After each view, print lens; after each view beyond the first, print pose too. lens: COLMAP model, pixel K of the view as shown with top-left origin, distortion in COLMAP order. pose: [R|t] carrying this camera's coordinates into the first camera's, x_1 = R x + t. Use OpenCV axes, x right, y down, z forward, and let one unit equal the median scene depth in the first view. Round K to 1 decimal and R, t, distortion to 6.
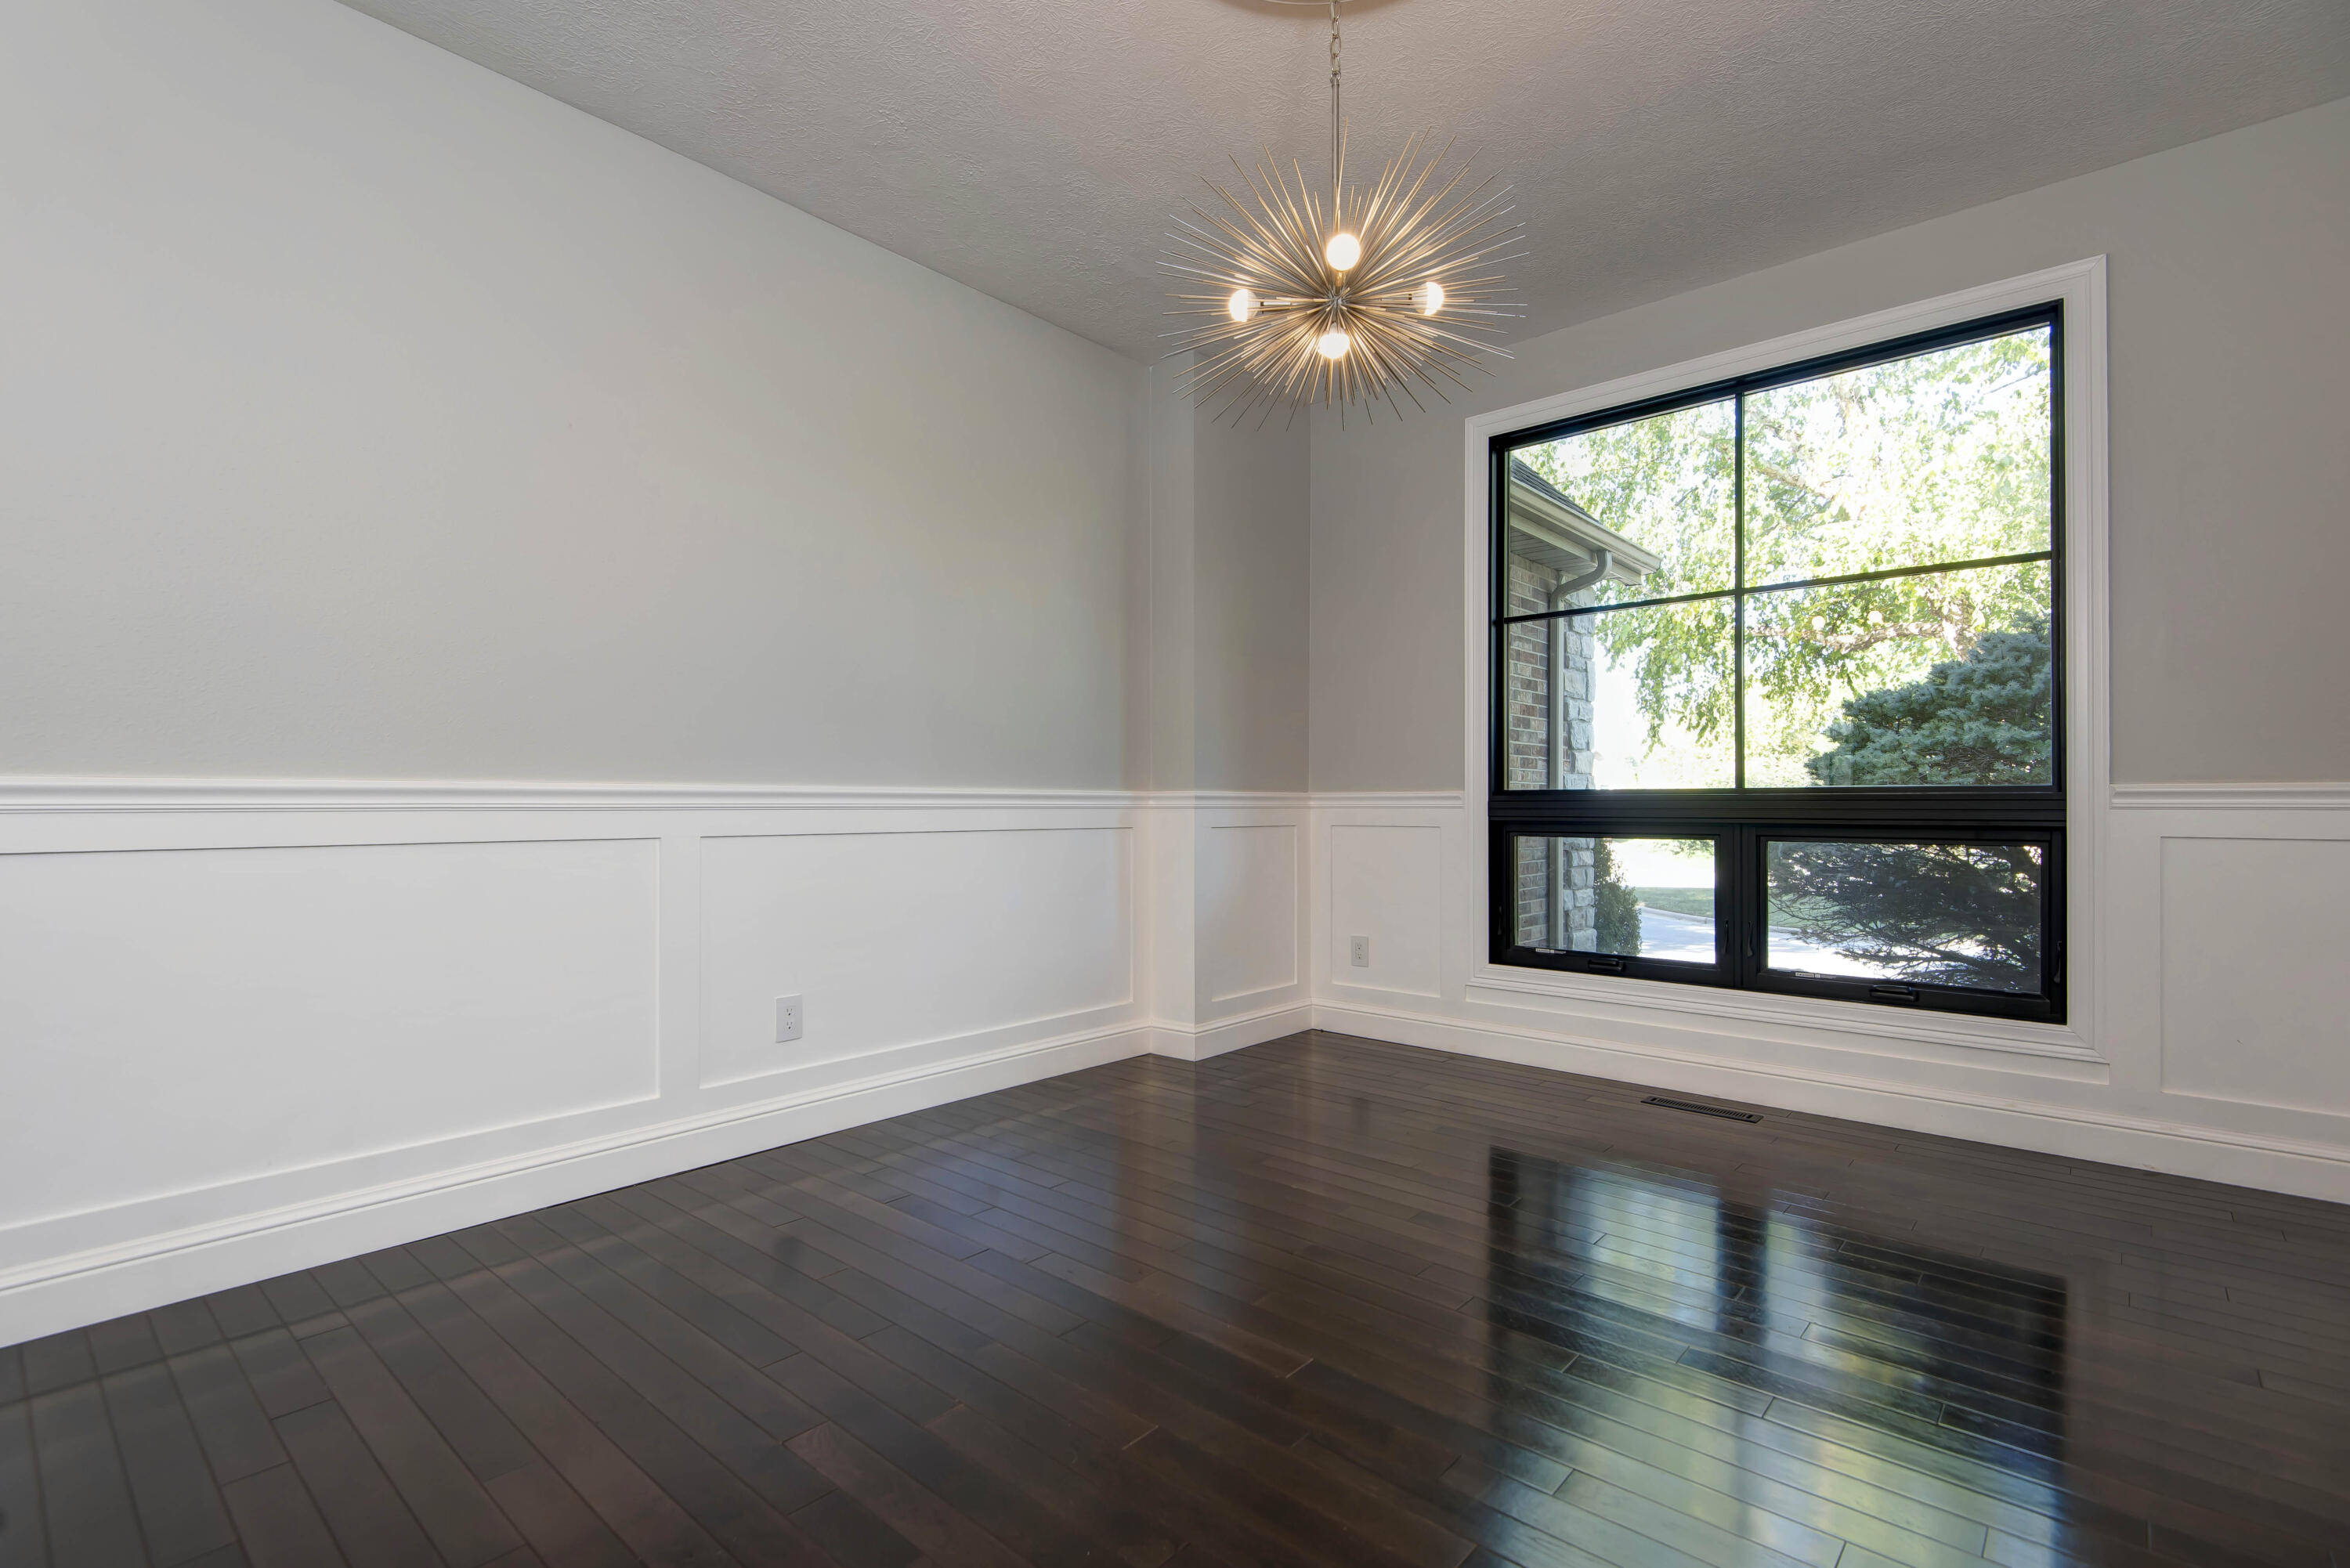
lens RADIAL K [[1081.0, 0, 1163.4], [0, 1081.0, 766.6], [0, 0, 1]] dist [0.006997, -0.000183]
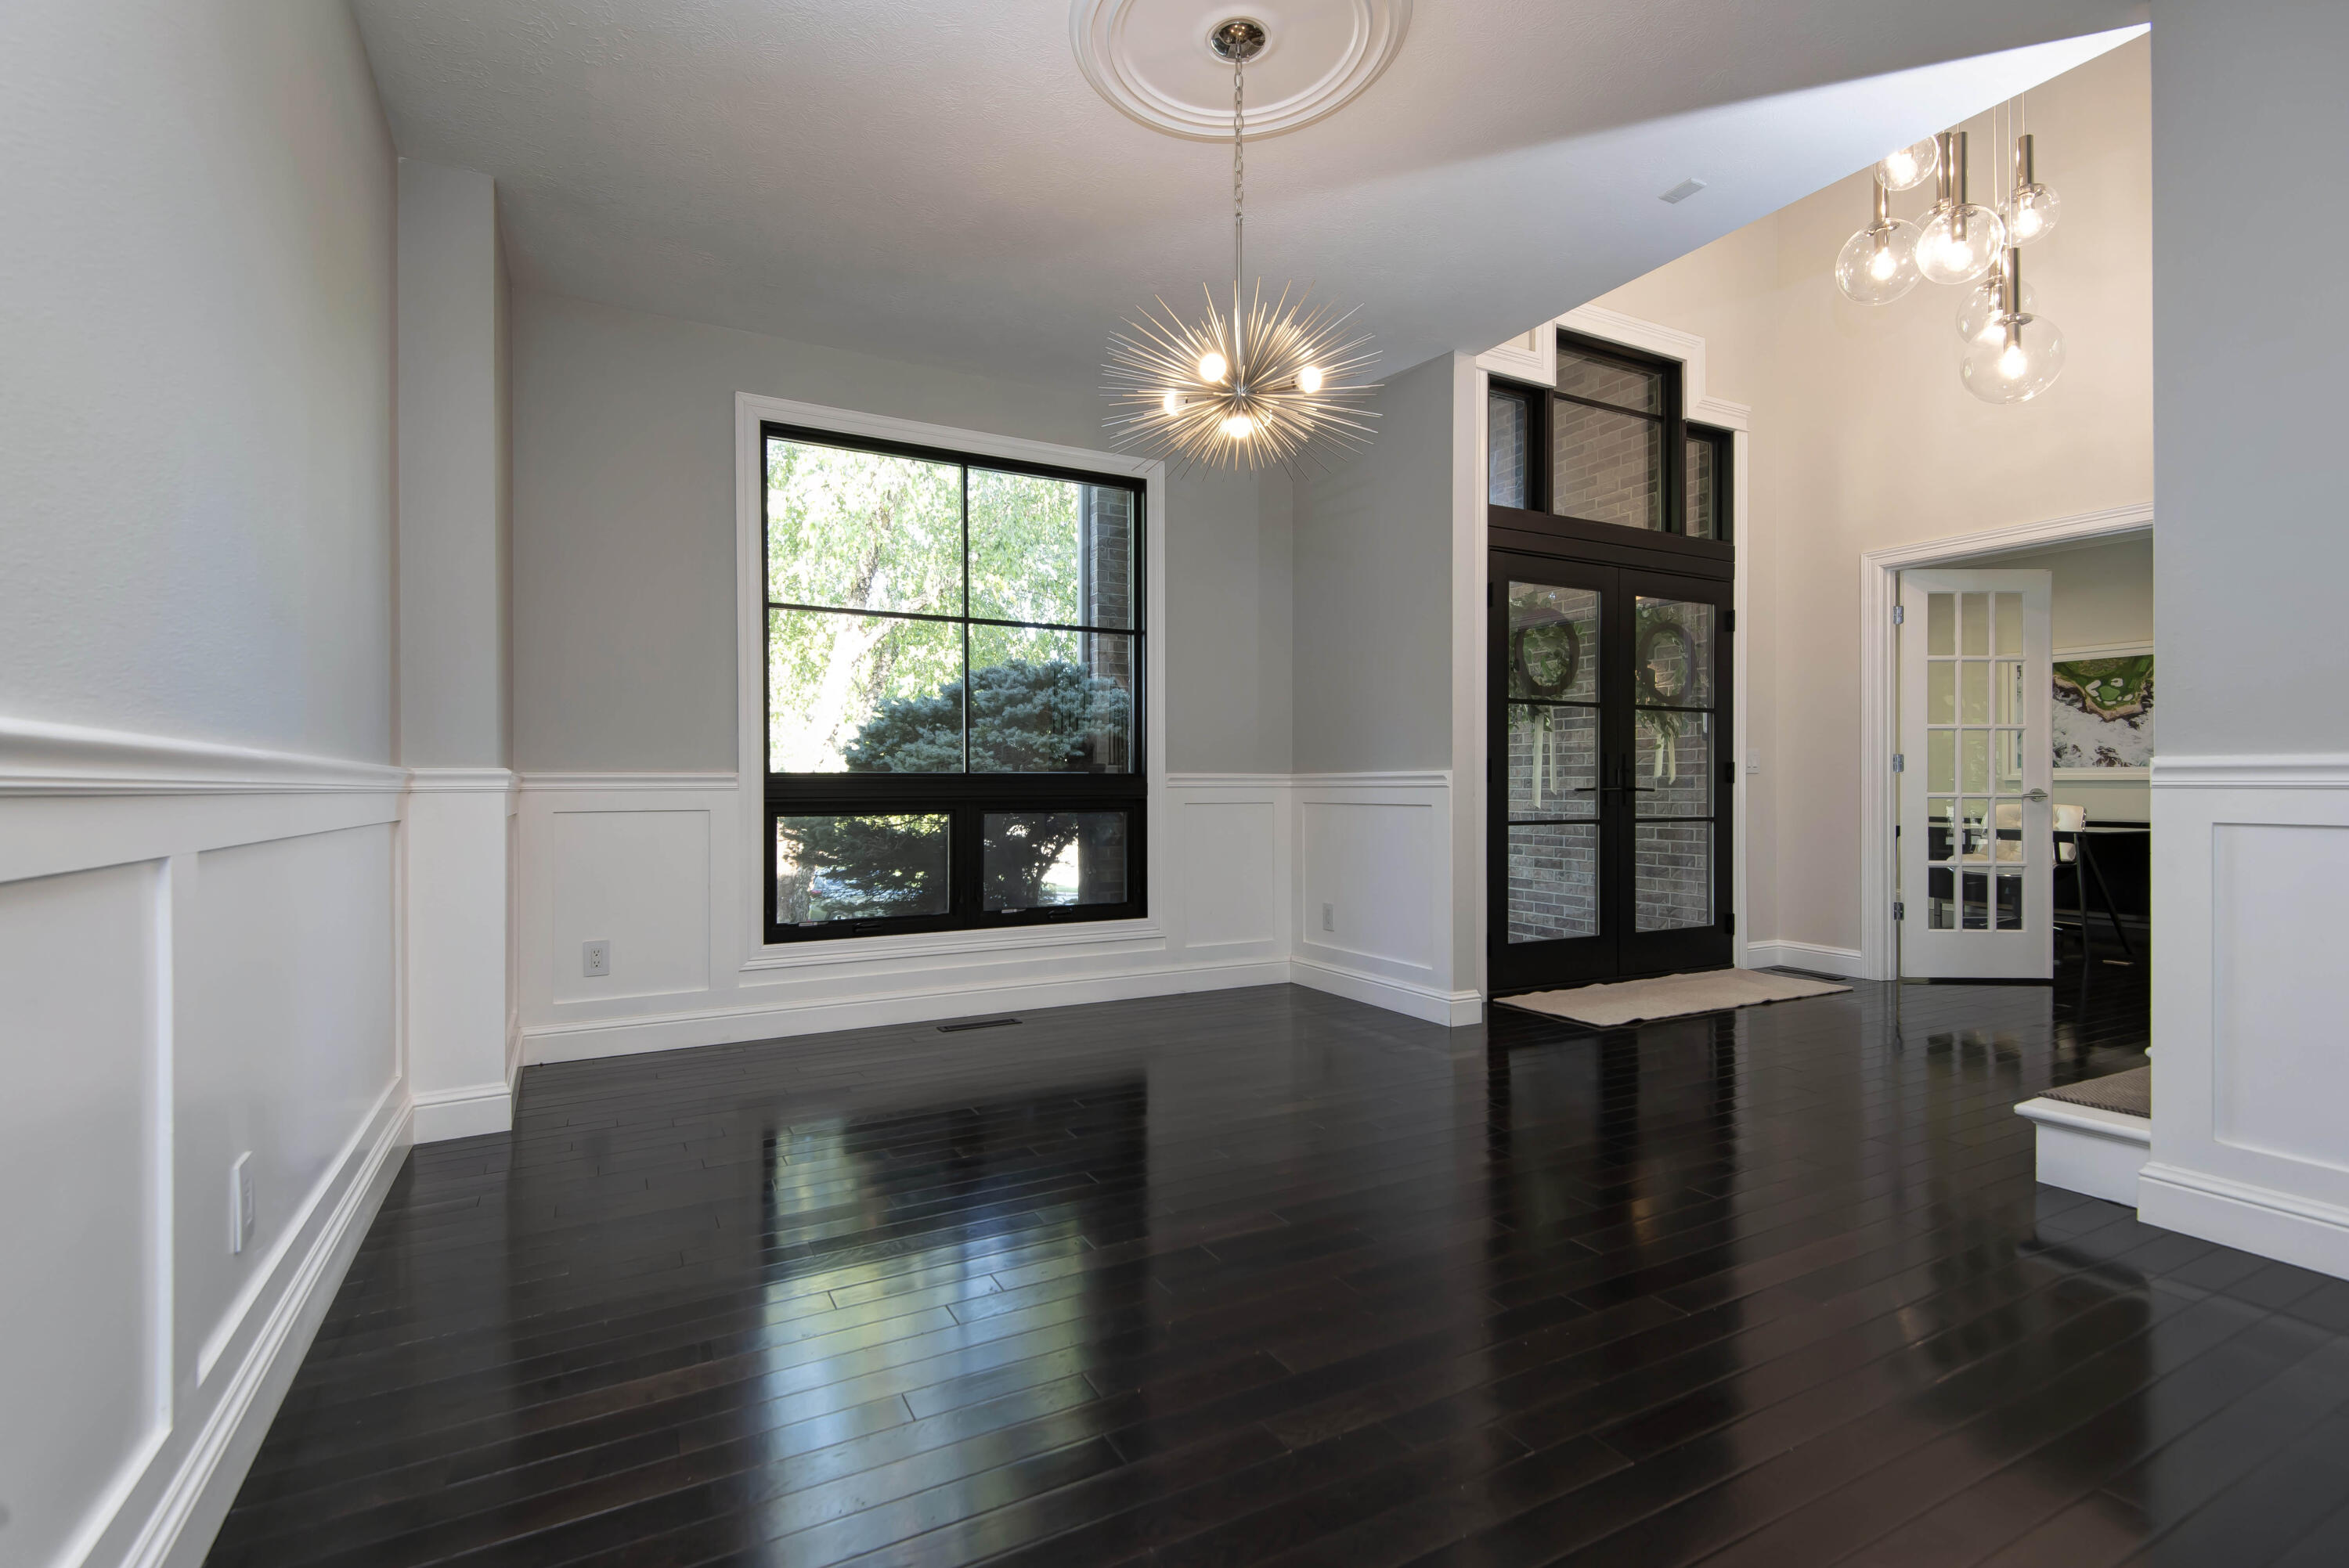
lens RADIAL K [[1062.8, 0, 1166.1], [0, 1062.8, 765.0], [0, 0, 1]] dist [0.039201, 0.000359]
pose [[0.342637, 0.016406, 0.939325, -0.556279], [-0.029044, 0.999555, -0.006863, 0.011351], [-0.939019, -0.024930, 0.342961, 0.336484]]
